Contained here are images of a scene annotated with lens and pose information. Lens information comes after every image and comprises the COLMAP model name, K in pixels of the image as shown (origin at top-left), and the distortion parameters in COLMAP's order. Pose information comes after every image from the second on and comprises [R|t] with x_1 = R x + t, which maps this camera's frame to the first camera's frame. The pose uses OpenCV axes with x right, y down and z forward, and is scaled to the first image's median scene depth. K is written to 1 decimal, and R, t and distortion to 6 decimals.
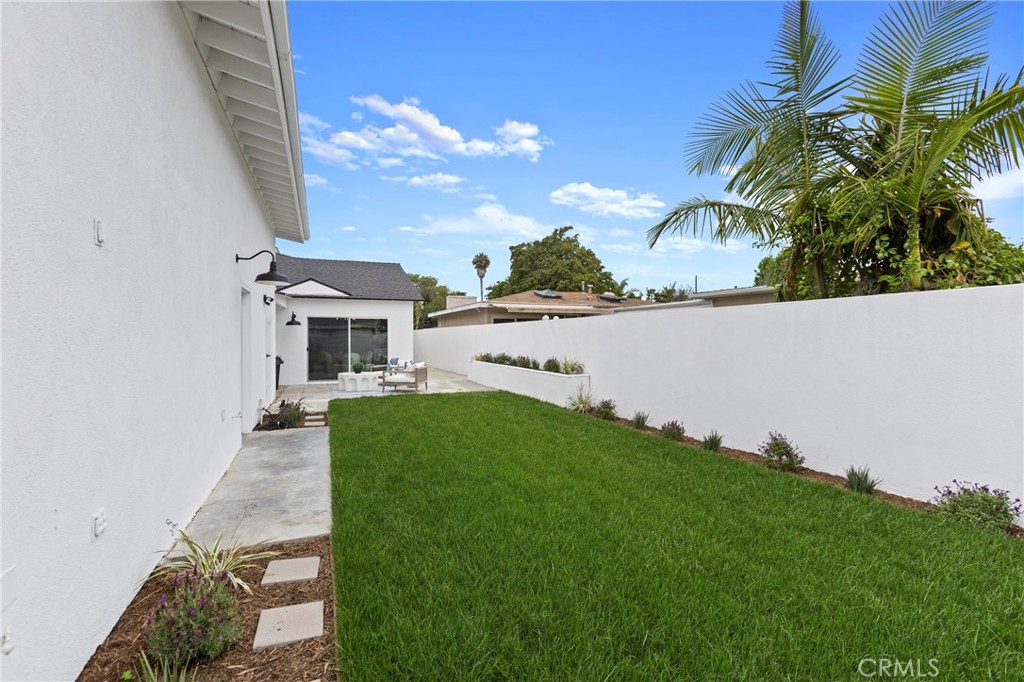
lens RADIAL K [[469.8, 0, 511.1], [0, 469.8, 340.6], [0, 0, 1]] dist [-0.005554, 0.000013]
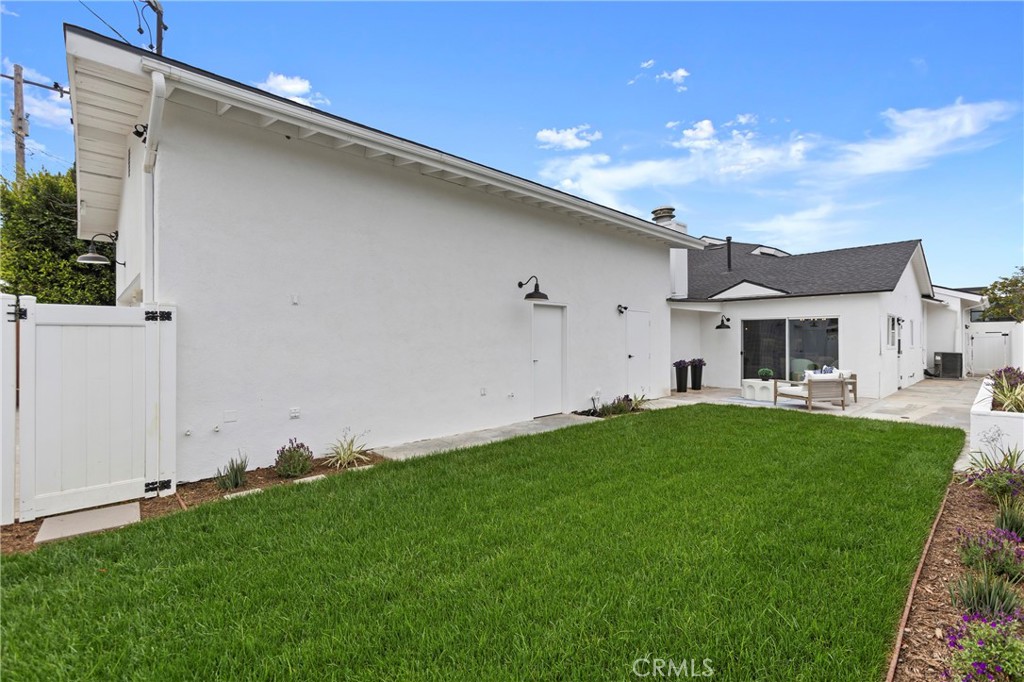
lens RADIAL K [[469.8, 0, 511.6], [0, 469.8, 340.7], [0, 0, 1]] dist [-0.005554, 0.000013]
pose [[0.345623, -0.002065, -0.938371, 0.328201], [-0.006713, 0.999967, -0.004673, 0.000441], [0.938349, 0.007914, 0.345598, 0.218519]]
